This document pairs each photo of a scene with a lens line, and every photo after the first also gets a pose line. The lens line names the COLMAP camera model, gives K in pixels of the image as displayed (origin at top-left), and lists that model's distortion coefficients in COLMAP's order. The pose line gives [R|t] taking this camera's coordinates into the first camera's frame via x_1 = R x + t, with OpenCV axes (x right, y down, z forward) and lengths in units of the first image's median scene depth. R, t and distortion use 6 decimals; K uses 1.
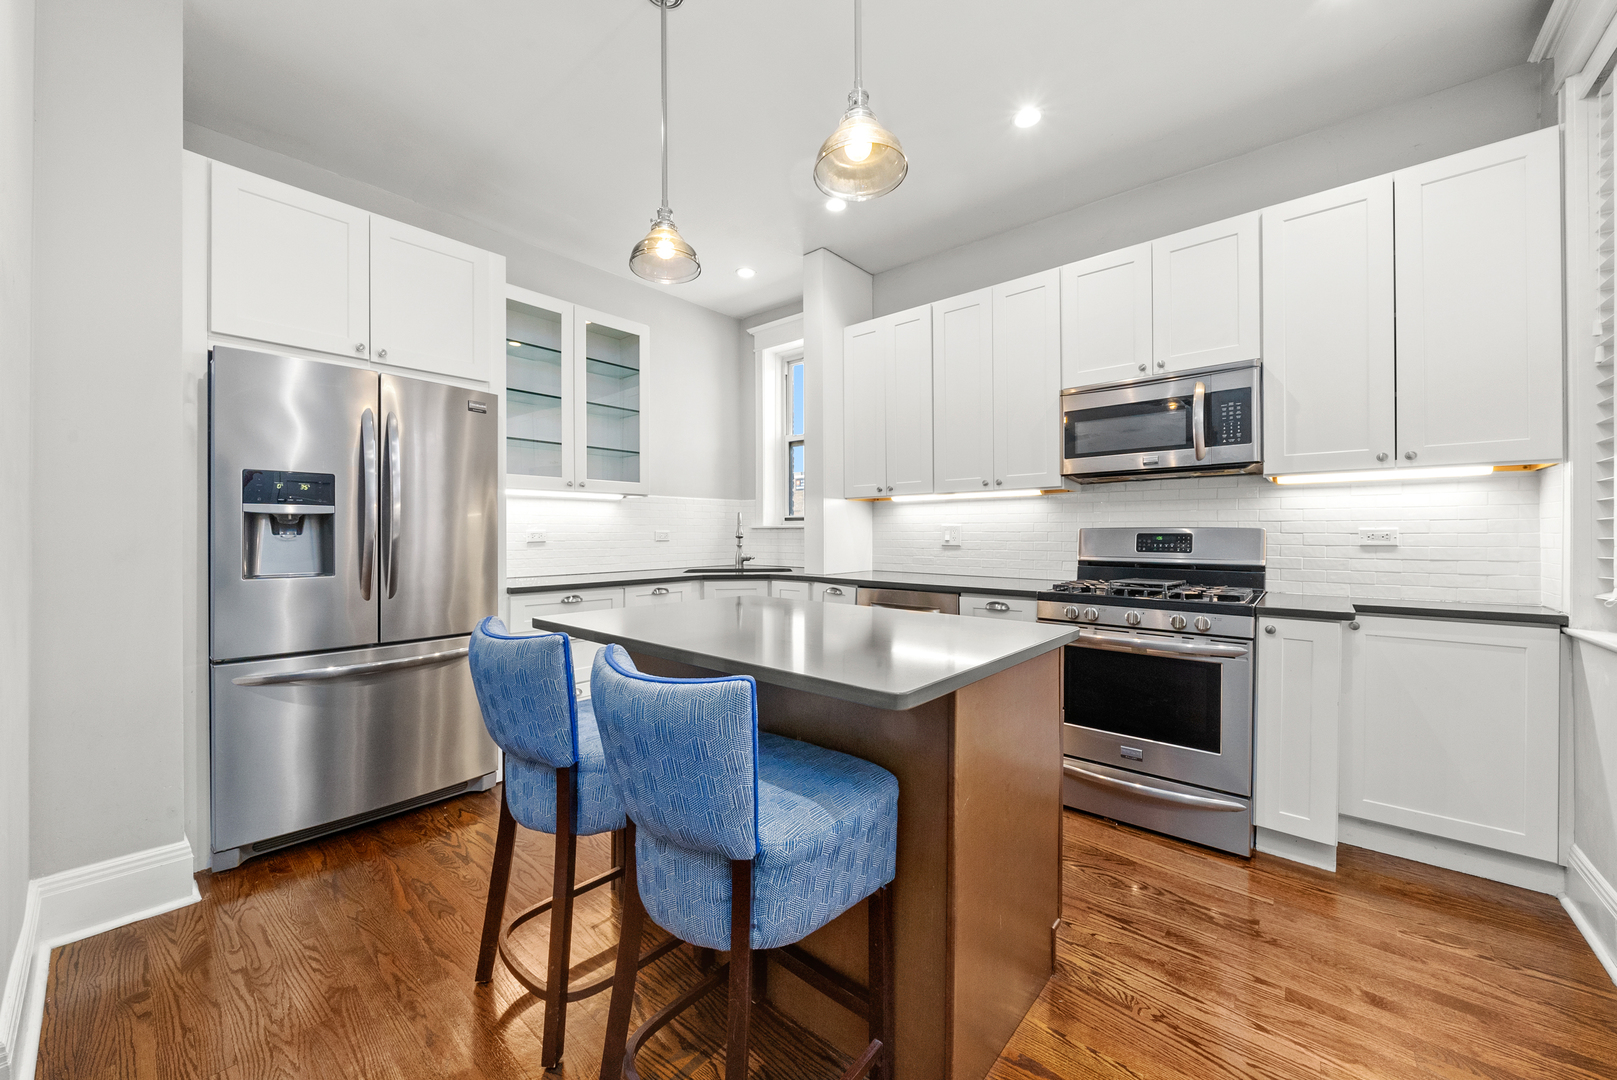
lens RADIAL K [[603.3, 0, 805.9], [0, 603.3, 535.0], [0, 0, 1]] dist [-0.001674, 0.000014]
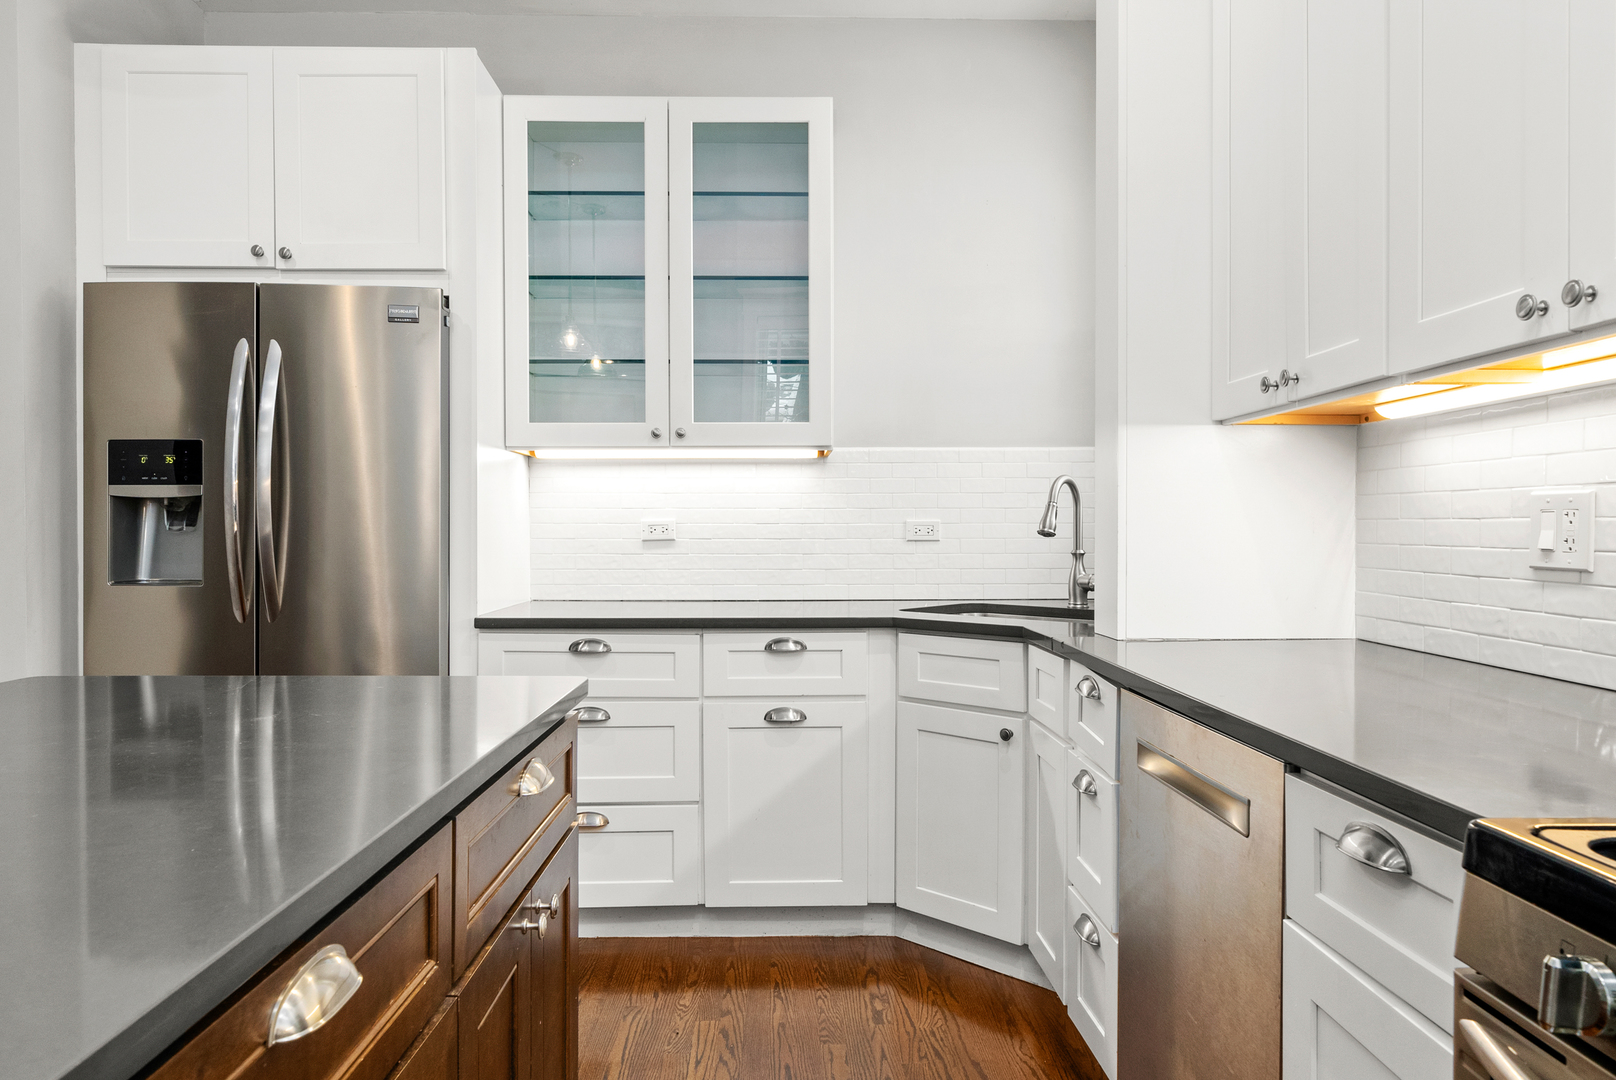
lens RADIAL K [[1013.0, 0, 808.0], [0, 1013.0, 540.0], [0, 0, 1]] dist [-0.000105, 0.000969]
pose [[0.668774, 0.010131, -0.743396, 0.451718], [-0.002468, 0.999932, 0.011407, 0.000599], [0.743461, -0.005793, 0.668754, 0.592179]]
